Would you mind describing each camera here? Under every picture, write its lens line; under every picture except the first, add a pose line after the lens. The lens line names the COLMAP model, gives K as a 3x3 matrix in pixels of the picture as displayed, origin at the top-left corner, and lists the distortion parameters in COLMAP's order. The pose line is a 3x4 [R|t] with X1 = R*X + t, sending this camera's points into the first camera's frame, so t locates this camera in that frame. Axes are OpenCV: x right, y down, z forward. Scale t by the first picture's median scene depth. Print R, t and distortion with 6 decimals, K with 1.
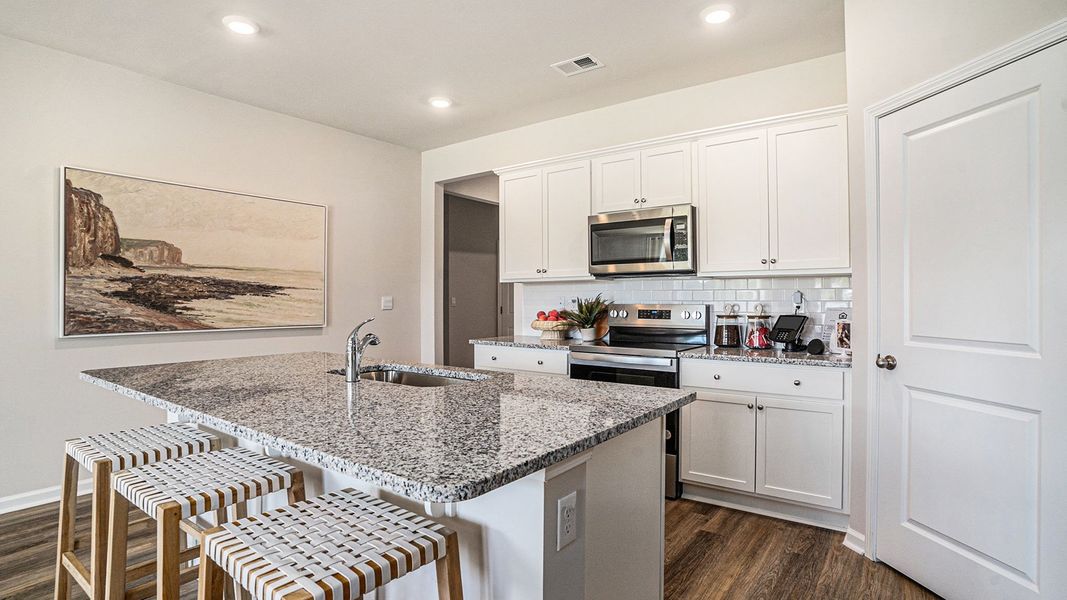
lens RADIAL K [[524.4, 0, 533.5], [0, 524.4, 300.0], [0, 0, 1]] dist [-0.051454, 0.000770]
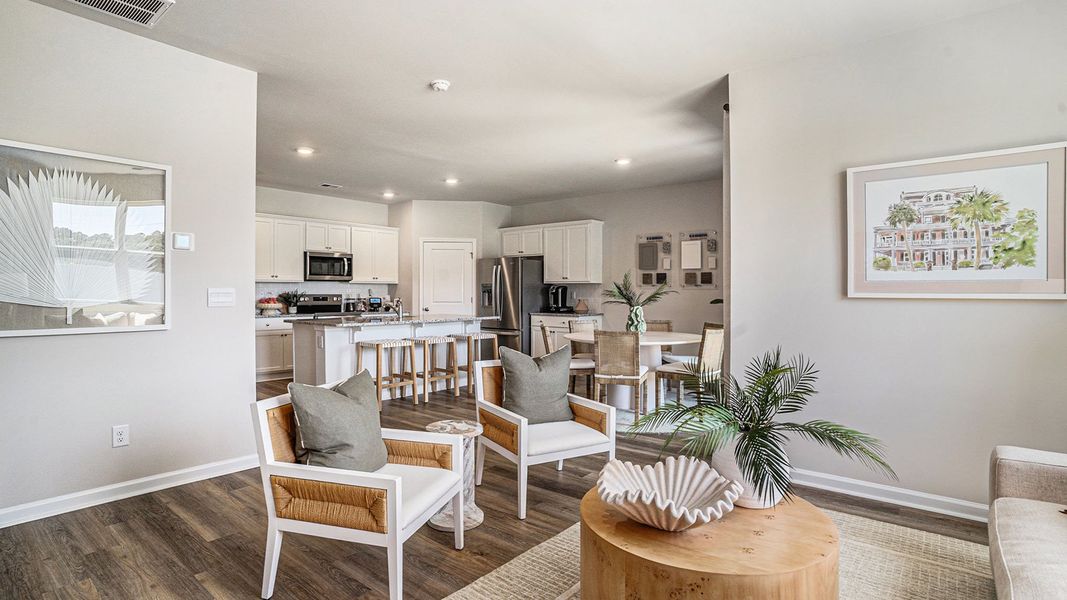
lens RADIAL K [[531.1, 0, 548.3], [0, 531.1, 293.3], [0, 0, 1]] dist [-0.000751, 0.000150]
pose [[0.056511, 0.002925, 0.998398, -1.905556], [-0.005342, 0.999982, -0.002628, 0.004969], [-0.998388, -0.005185, 0.056526, -0.061773]]
